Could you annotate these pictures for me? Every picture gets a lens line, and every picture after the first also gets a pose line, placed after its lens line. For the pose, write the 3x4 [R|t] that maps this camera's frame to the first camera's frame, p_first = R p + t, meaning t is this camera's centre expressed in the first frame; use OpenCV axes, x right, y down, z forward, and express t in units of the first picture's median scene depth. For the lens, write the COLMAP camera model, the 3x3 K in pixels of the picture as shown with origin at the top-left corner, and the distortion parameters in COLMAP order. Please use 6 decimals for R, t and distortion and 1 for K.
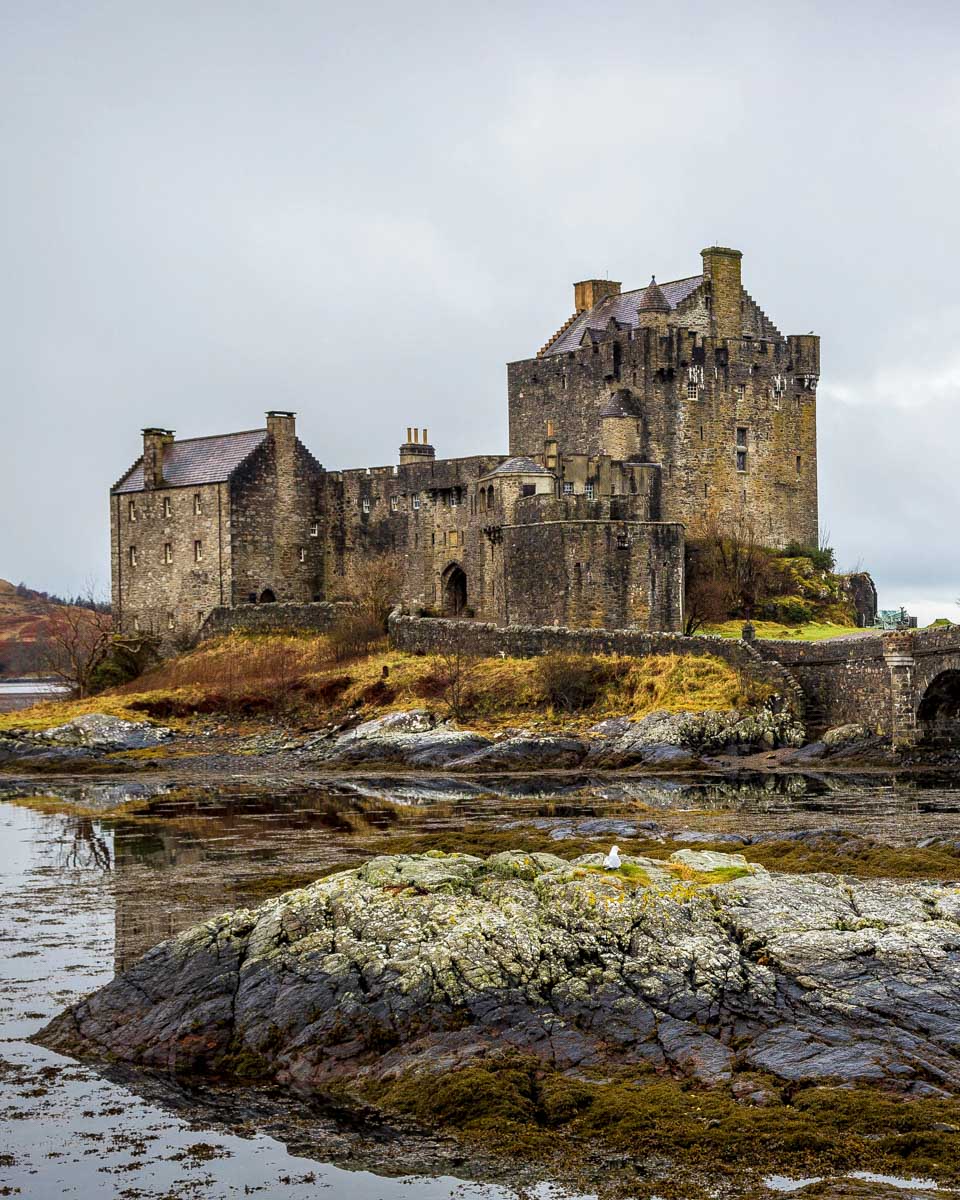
lens RADIAL K [[1564.6, 0, 480.5], [0, 1564.6, 601.5], [0, 0, 1]] dist [-0.111761, 0.000000]
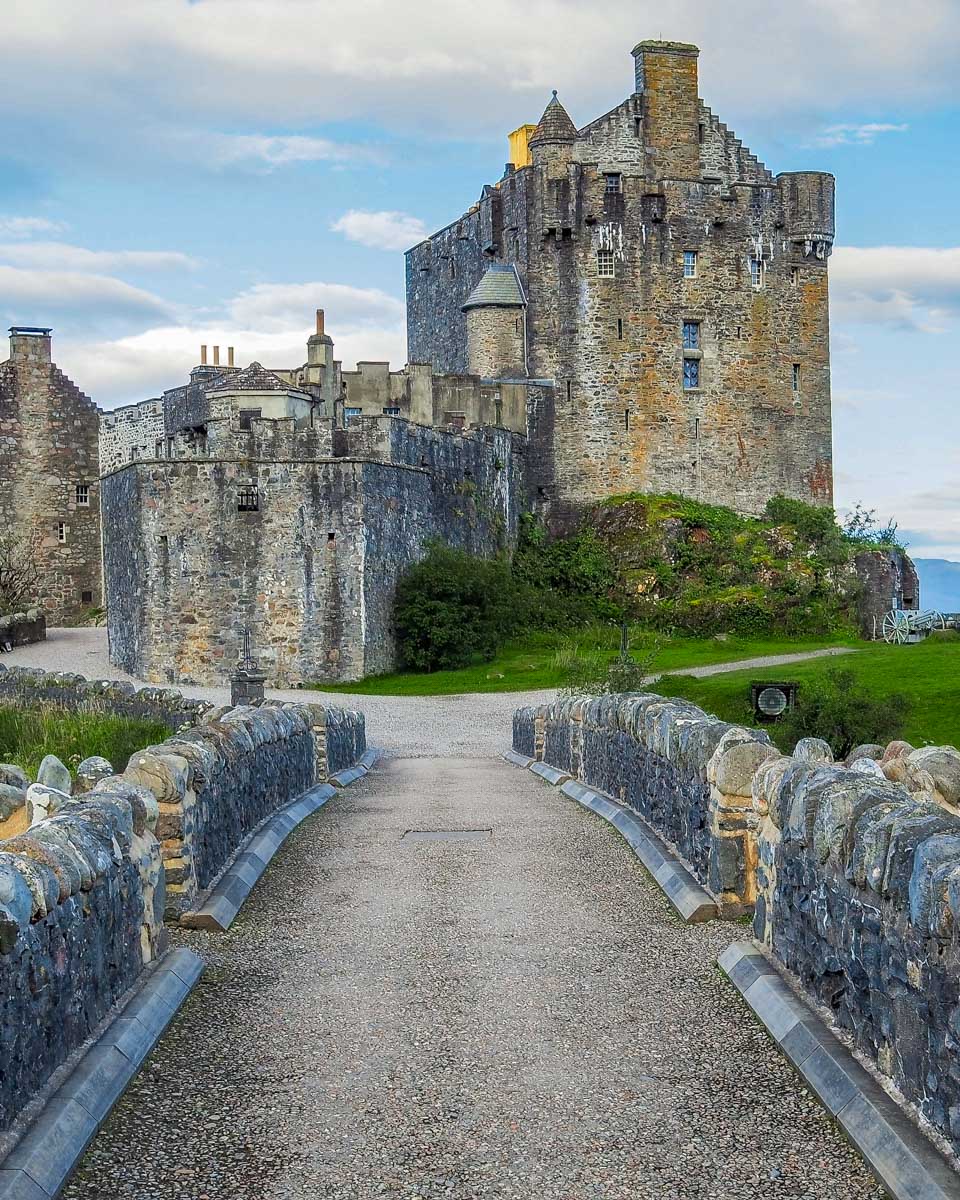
lens RADIAL K [[1564.6, 0, 479.4], [0, 1564.6, 597.0], [0, 0, 1]] dist [-0.111761, 0.000000]
pose [[0.980960, -0.007336, -0.194074, 0.205209], [0.008829, 0.999938, 0.006829, -0.004722], [0.194012, -0.008412, 0.980963, 0.368036]]
